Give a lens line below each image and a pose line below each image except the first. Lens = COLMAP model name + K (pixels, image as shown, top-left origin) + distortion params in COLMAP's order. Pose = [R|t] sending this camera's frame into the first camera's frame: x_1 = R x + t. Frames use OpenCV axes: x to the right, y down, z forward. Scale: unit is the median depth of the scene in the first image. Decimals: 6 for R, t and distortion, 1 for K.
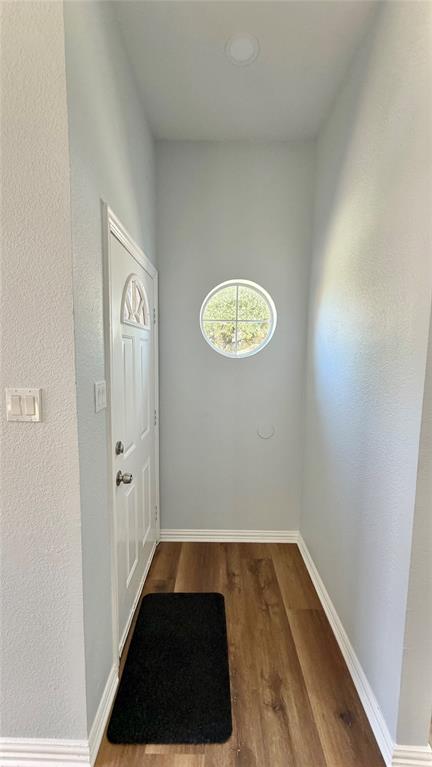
lens RADIAL K [[307.9, 0, 216.1], [0, 307.9, 381.1], [0, 0, 1]] dist [0.000523, -0.000005]
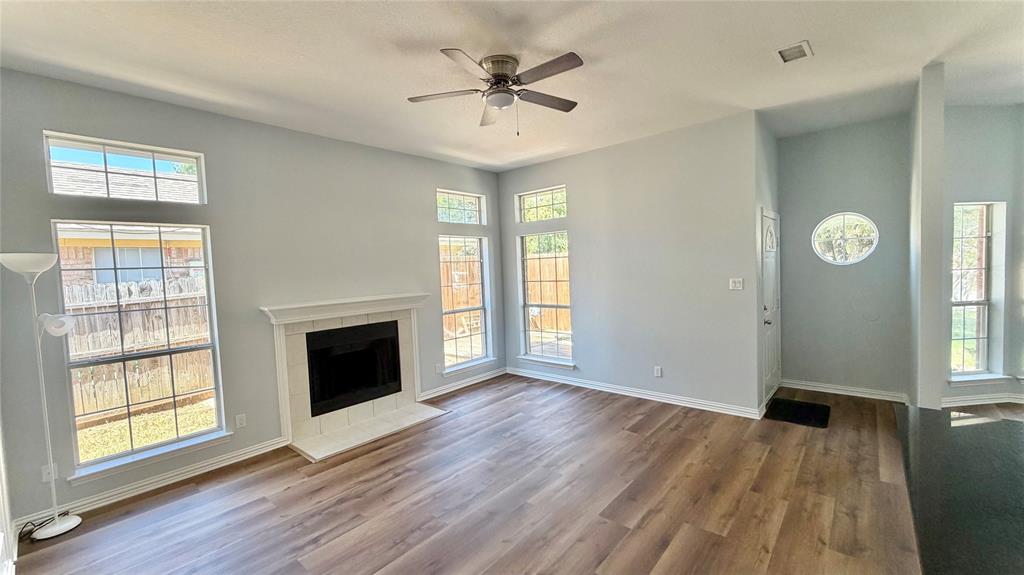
lens RADIAL K [[411.0, 0, 512.7], [0, 411.0, 287.4], [0, 0, 1]] dist [0.000523, -0.000005]
pose [[0.758945, -0.012443, -0.651036, 0.174770], [-0.013321, 0.999311, -0.034629, 0.145757], [0.651019, 0.034954, 0.758256, -1.814652]]
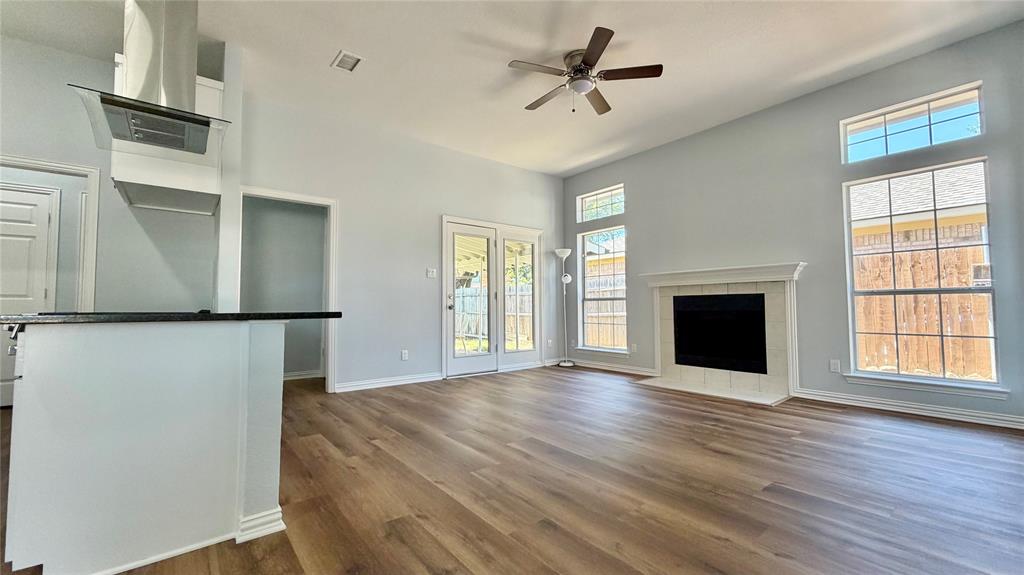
lens RADIAL K [[411.0, 0, 510.8], [0, 411.0, 290.9], [0, 0, 1]] dist [0.000523, -0.000005]
pose [[-0.777562, -0.031584, -0.628012, 0.507130], [-0.064705, 0.997455, 0.029950, 0.272576], [0.625468, 0.063924, -0.777627, 0.464227]]
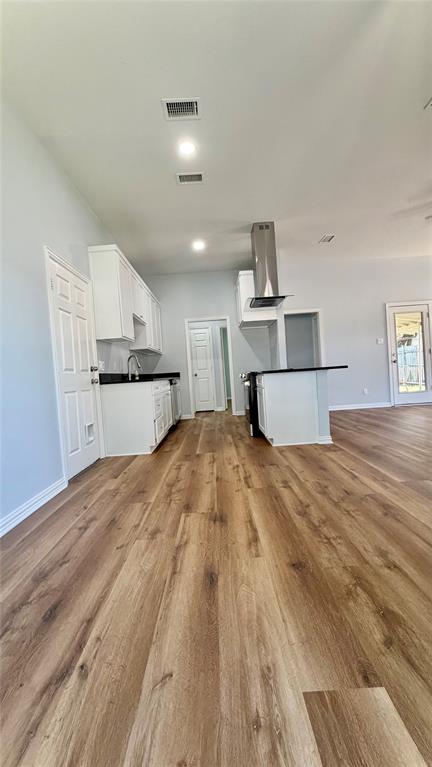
lens RADIAL K [[307.9, 0, 216.6], [0, 307.9, 383.7], [0, 0, 1]] dist [0.000523, -0.000005]
pose [[-0.998239, 0.058150, -0.011726, 1.000803], [0.056223, 0.990487, 0.125599, 0.210904], [0.018918, 0.124718, -0.992012, 1.270720]]
